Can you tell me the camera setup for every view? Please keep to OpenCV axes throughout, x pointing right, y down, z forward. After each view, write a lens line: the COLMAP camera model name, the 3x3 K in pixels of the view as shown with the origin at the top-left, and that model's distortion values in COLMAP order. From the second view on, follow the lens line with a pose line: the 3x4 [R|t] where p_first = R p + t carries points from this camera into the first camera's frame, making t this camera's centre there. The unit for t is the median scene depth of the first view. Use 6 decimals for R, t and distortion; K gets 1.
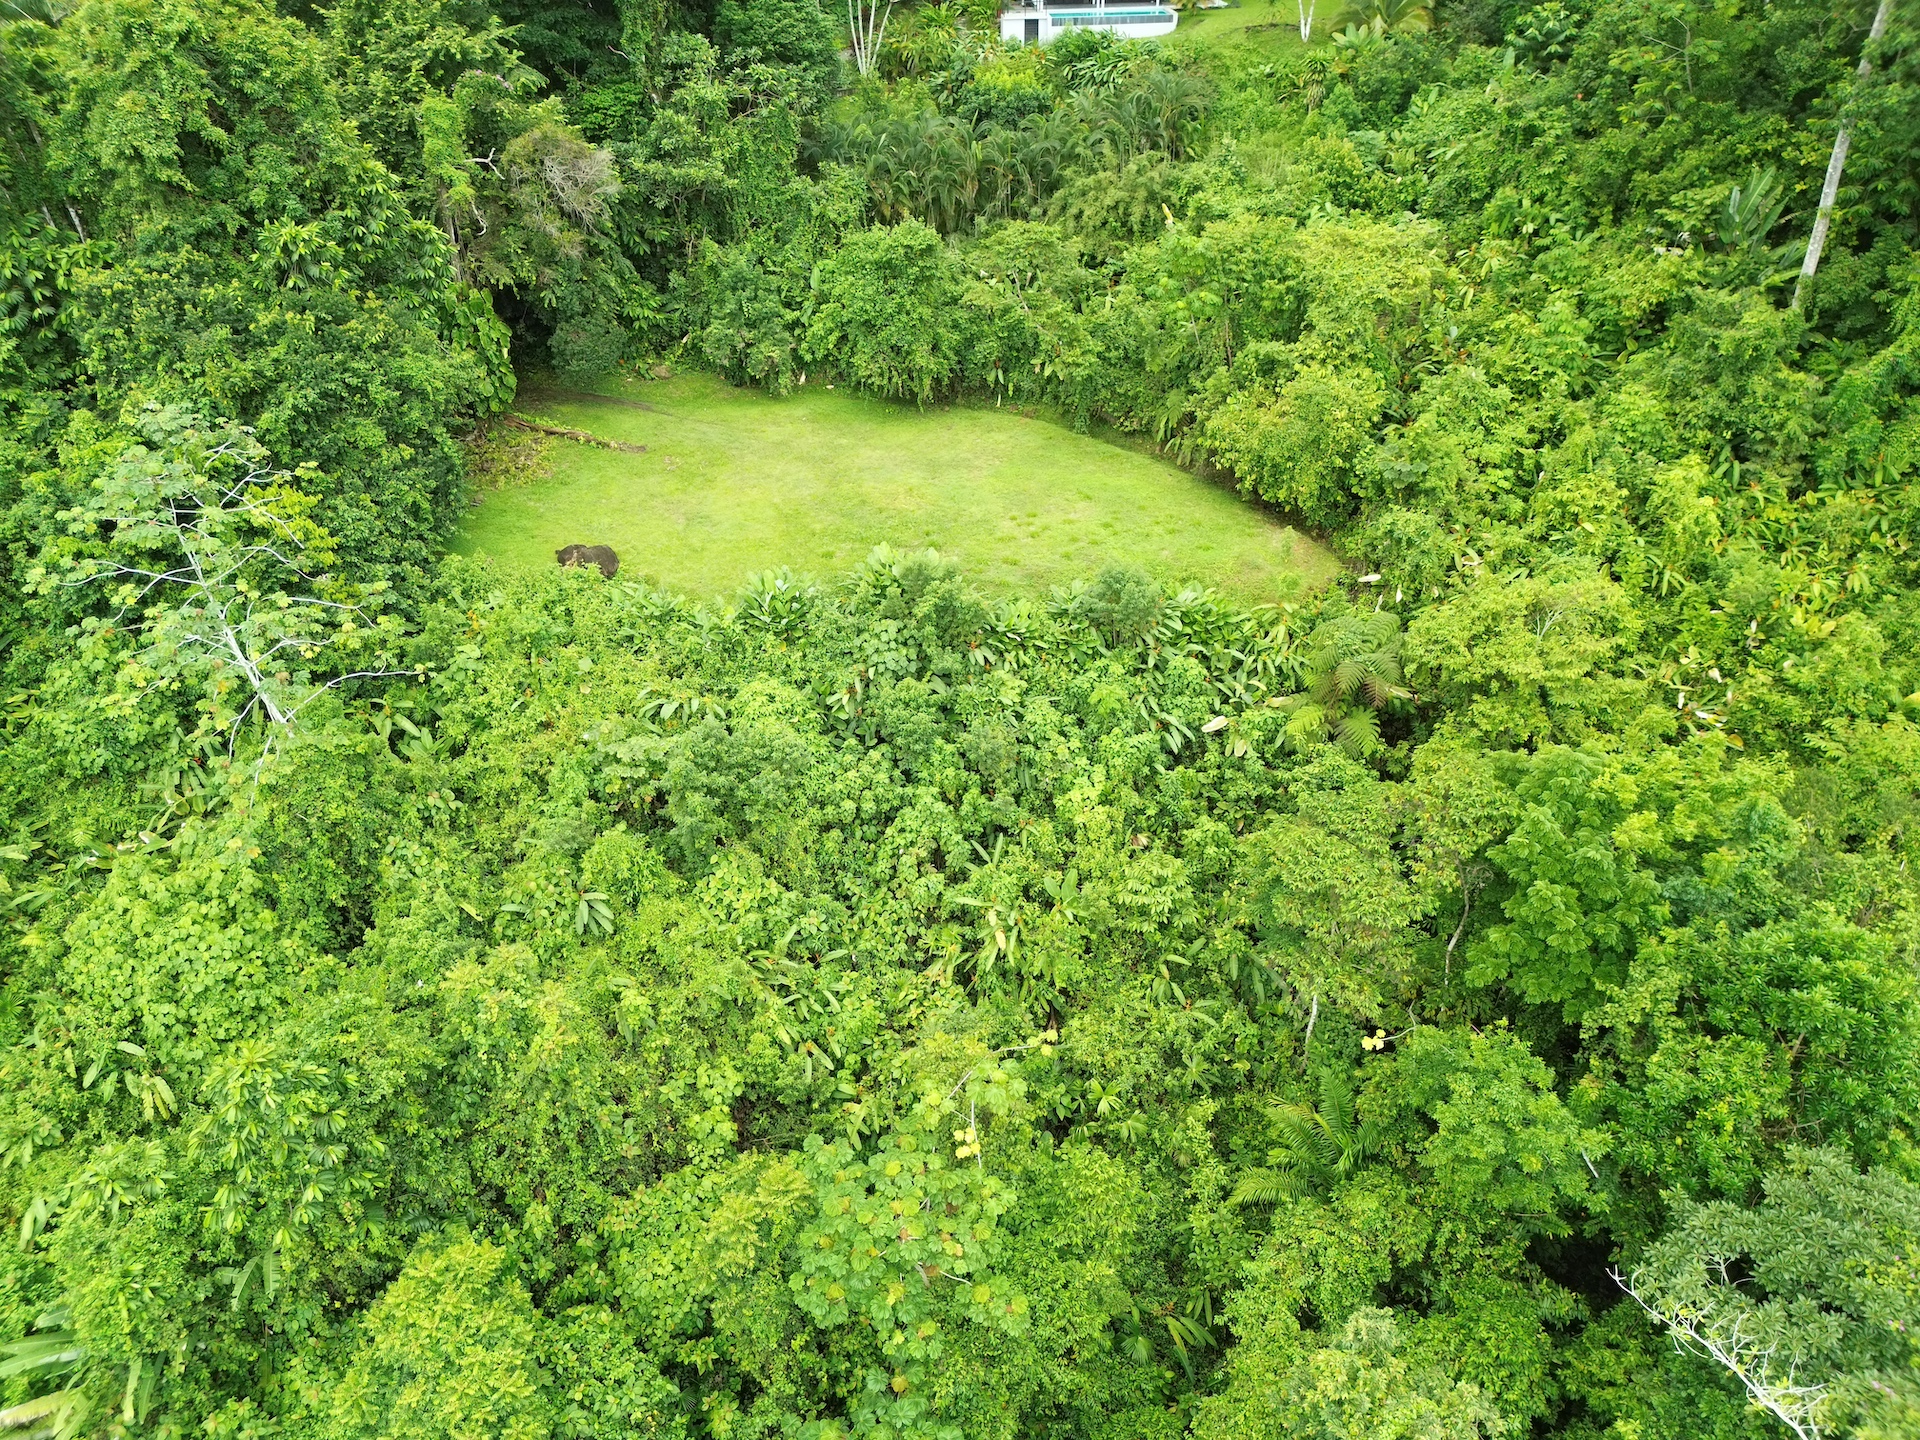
lens RADIAL K [[1348.3, 0, 949.6], [0, 1348.3, 726.2], [0, 0, 1]] dist [0.051235, -0.050752]
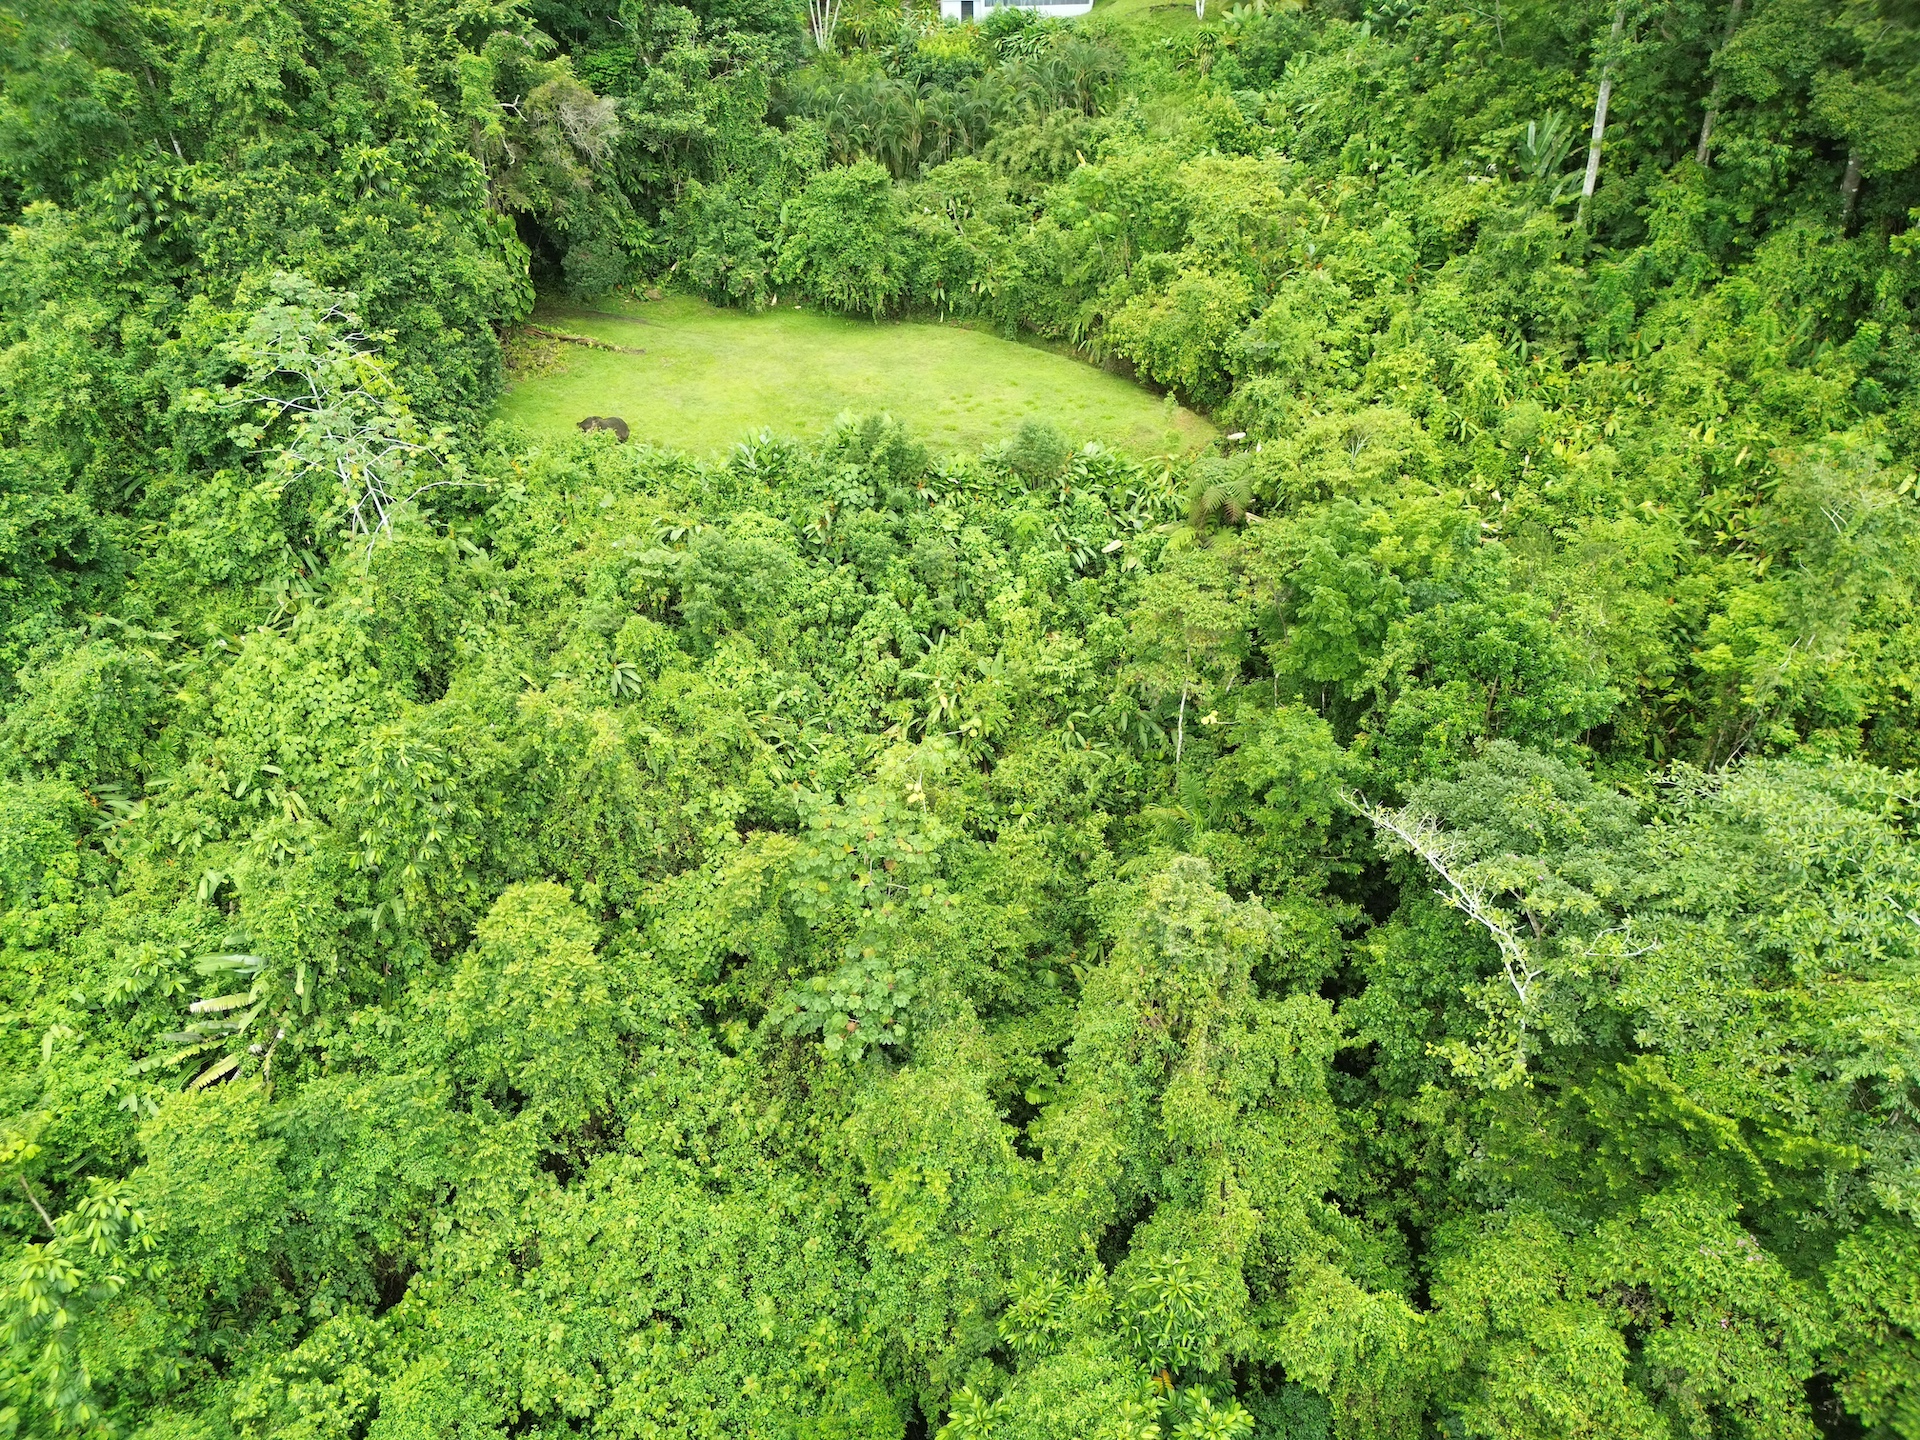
lens RADIAL K [[1348.3, 0, 955.8], [0, 1348.3, 725.8], [0, 0, 1]] dist [0.051235, -0.050752]
pose [[0.999384, -0.015626, 0.031421, 0.008118], [0.015788, 0.999863, -0.004936, 0.171349], [-0.031340, 0.005429, 0.999494, -0.254468]]
